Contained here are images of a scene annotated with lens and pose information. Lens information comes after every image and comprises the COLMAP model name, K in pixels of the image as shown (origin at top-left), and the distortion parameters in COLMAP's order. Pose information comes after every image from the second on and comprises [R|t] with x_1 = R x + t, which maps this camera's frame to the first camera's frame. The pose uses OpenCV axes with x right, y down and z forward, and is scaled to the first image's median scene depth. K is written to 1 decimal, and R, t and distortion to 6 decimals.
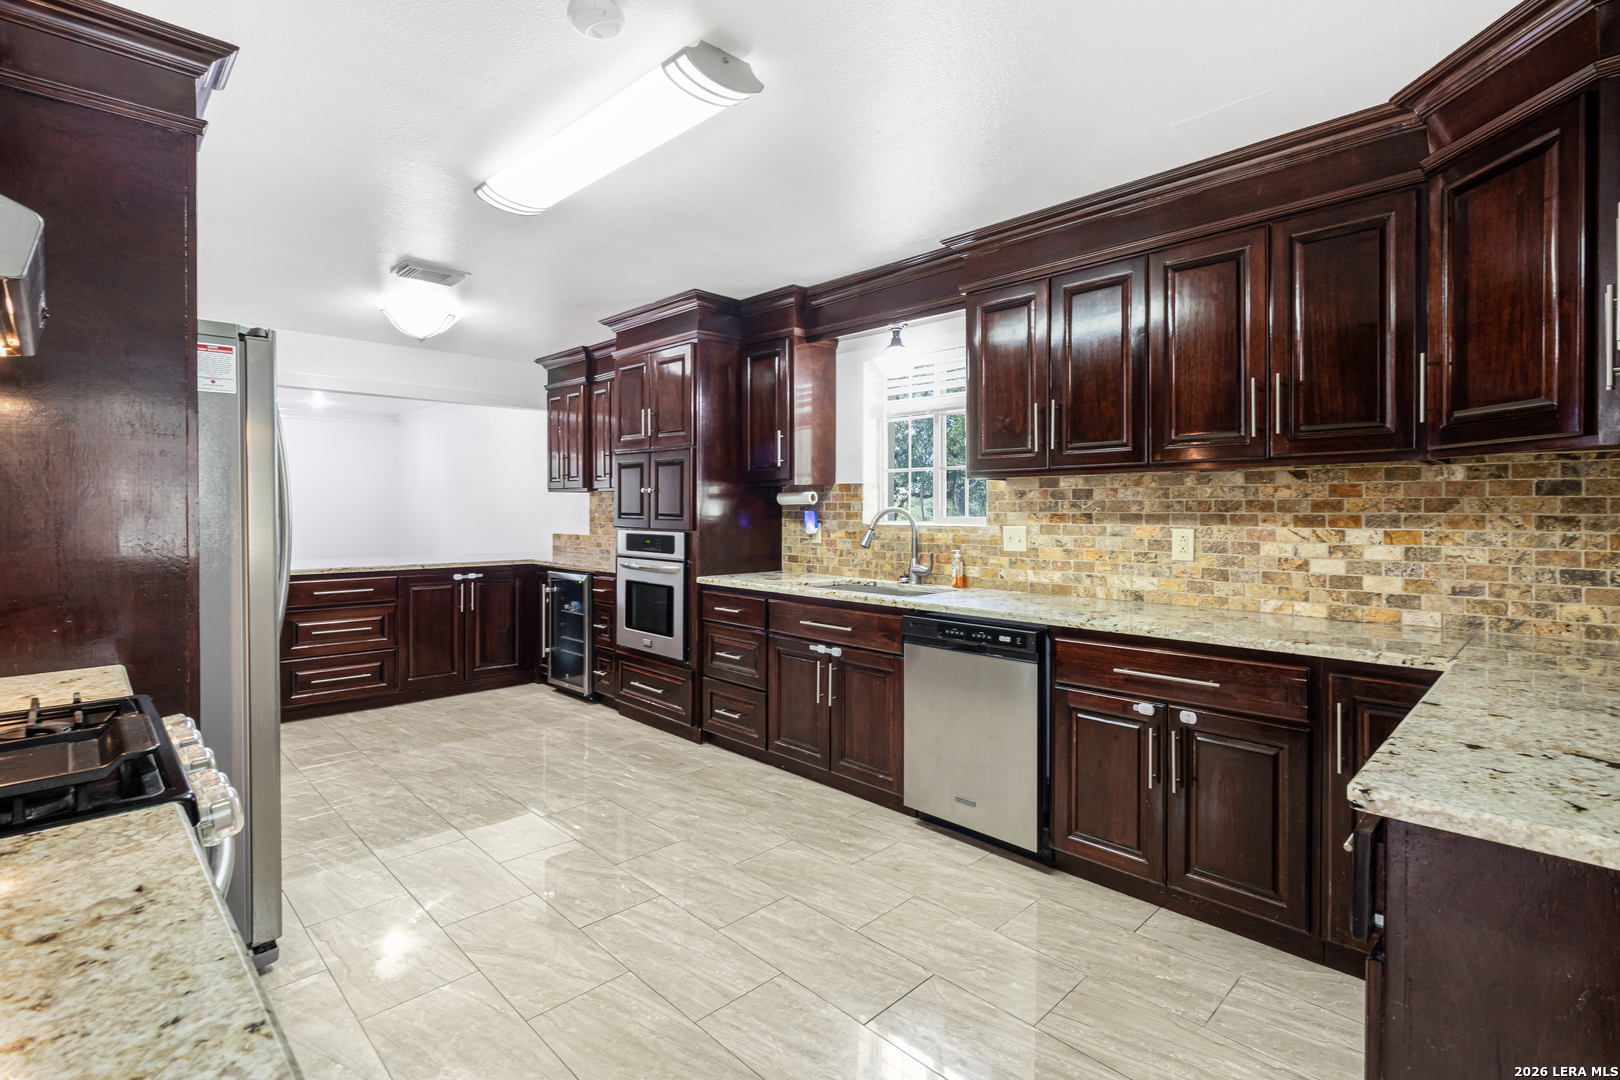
lens RADIAL K [[756.1, 0, 832.7], [0, 756.1, 515.6], [0, 0, 1]] dist [0.008286, -0.001103]
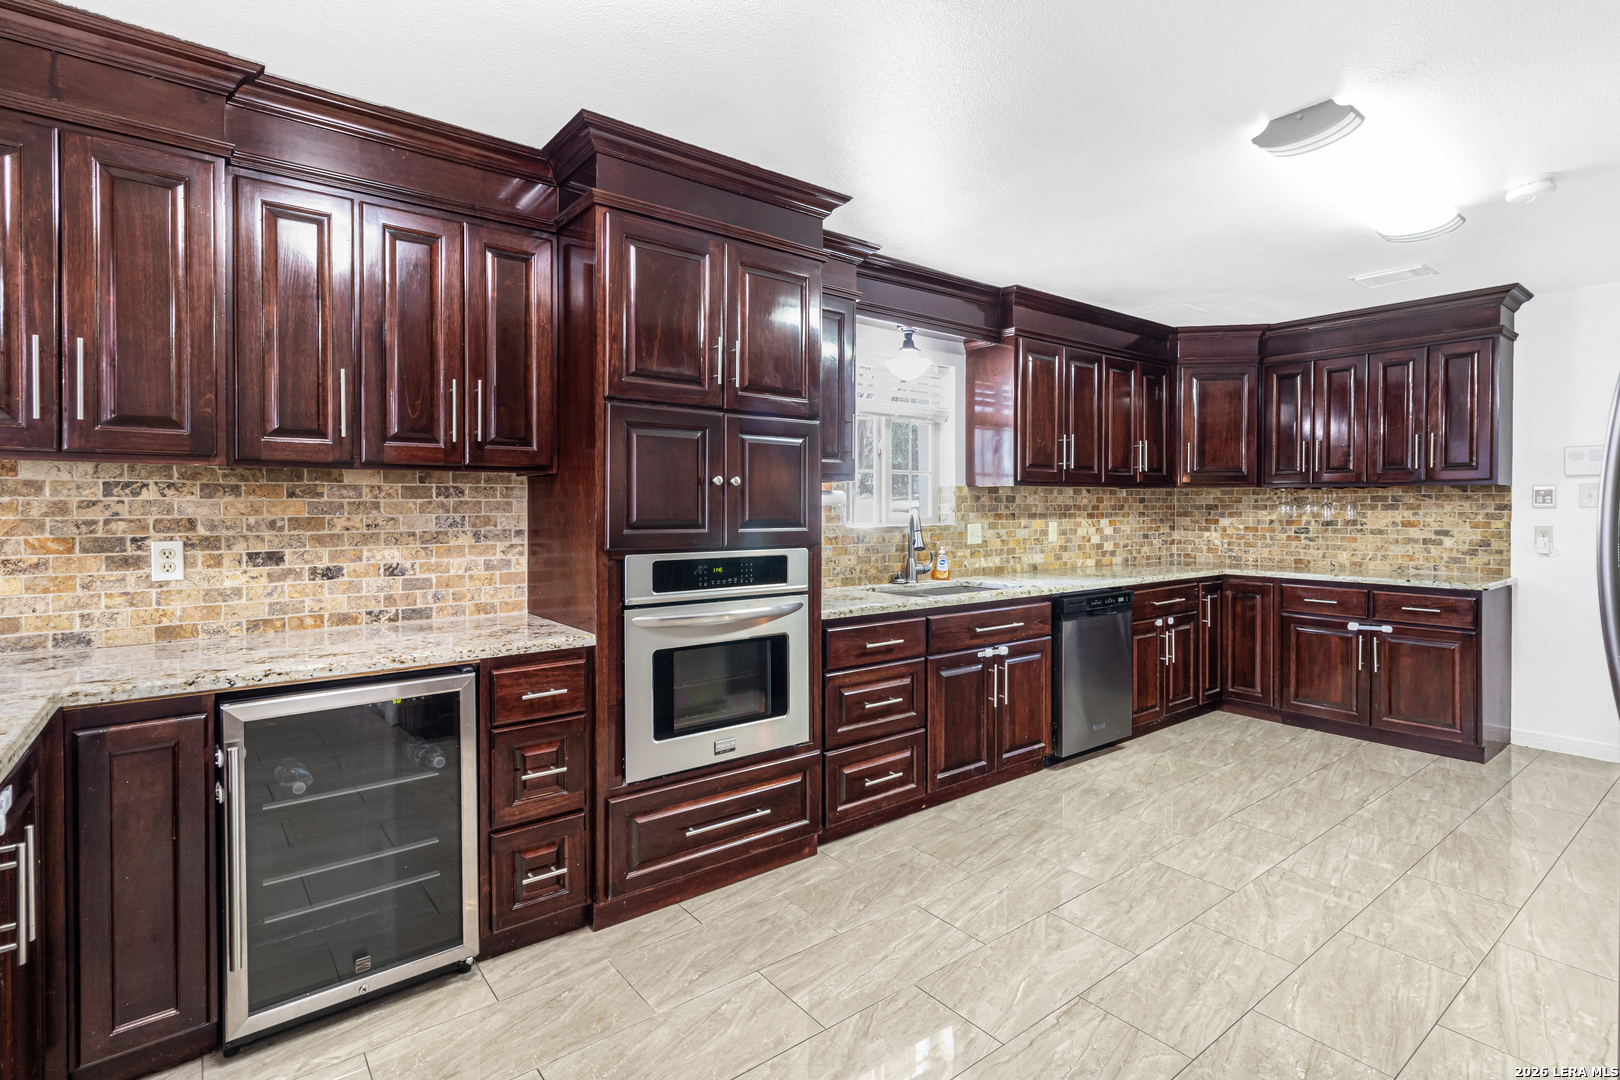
lens RADIAL K [[756.1, 0, 764.3], [0, 756.1, 517.2], [0, 0, 1]] dist [0.008286, -0.001103]
pose [[0.167807, -0.016142, 0.985688, -1.299364], [0.009209, 0.999848, 0.014806, -0.023139], [-0.985777, 0.006593, 0.167930, 1.406922]]
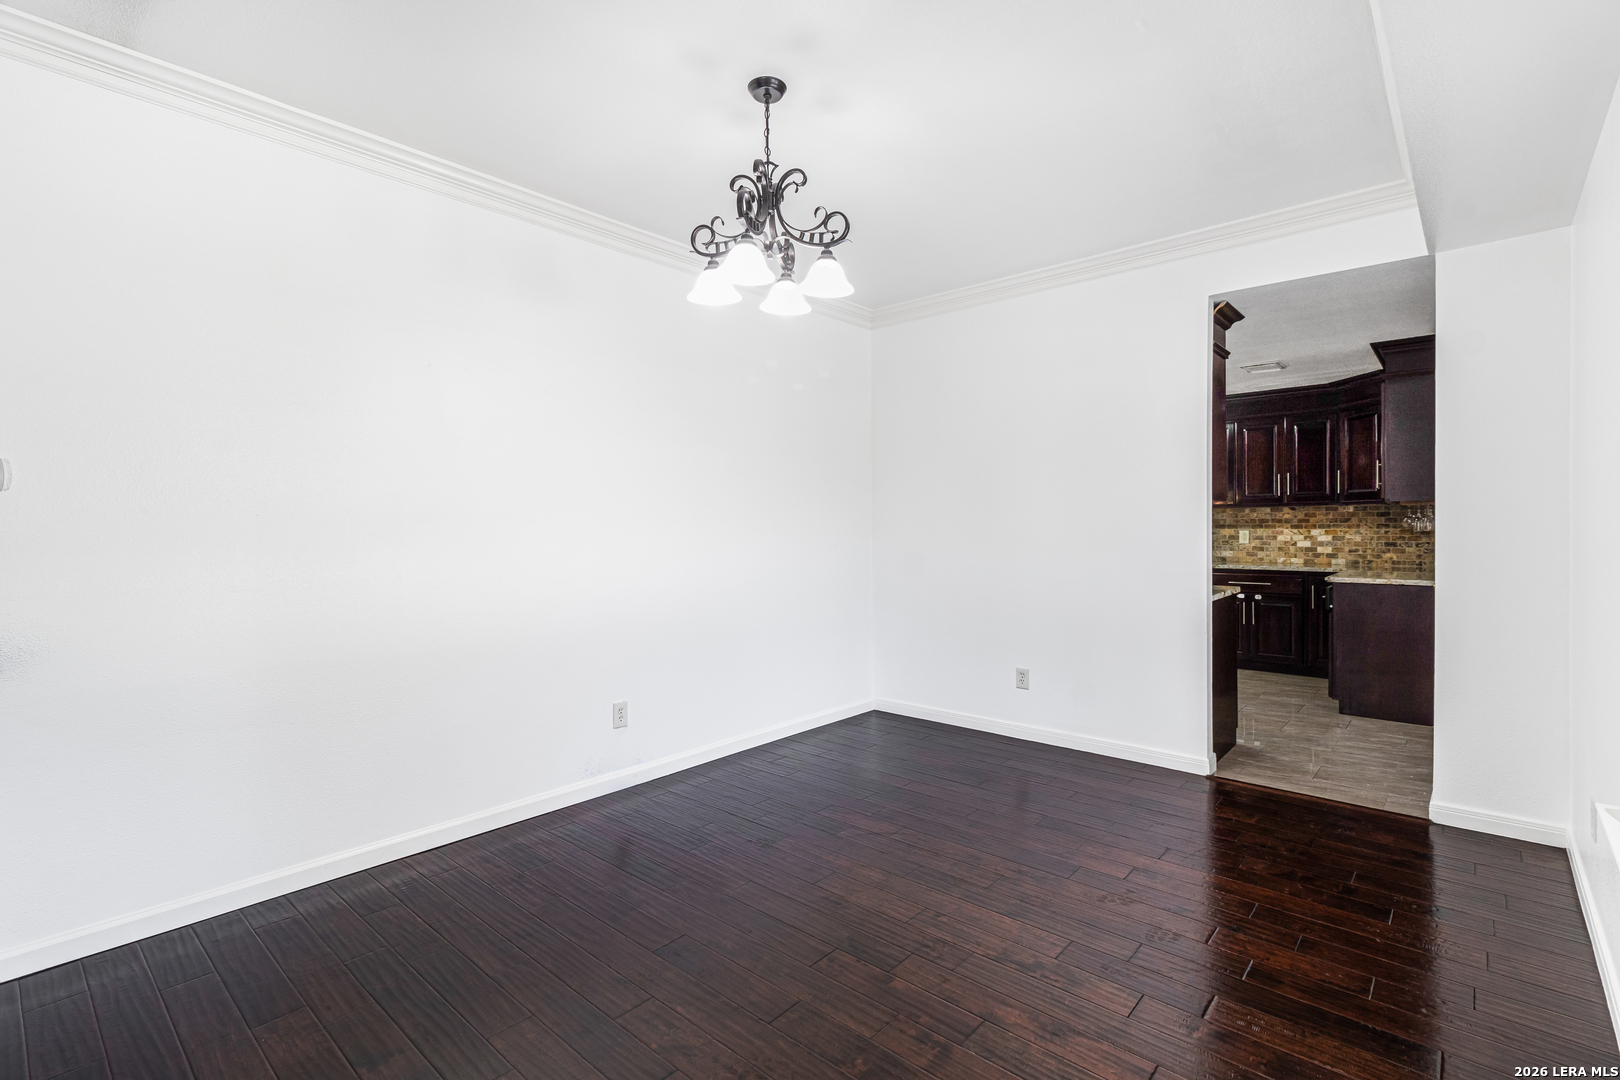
lens RADIAL K [[756.1, 0, 807.9], [0, 756.1, 534.5], [0, 0, 1]] dist [0.008286, -0.001103]
pose [[0.998357, -0.007097, 0.056854, -1.135084], [0.006913, 0.999970, 0.003427, 0.012874], [-0.056877, -0.003028, 0.998377, -1.428358]]
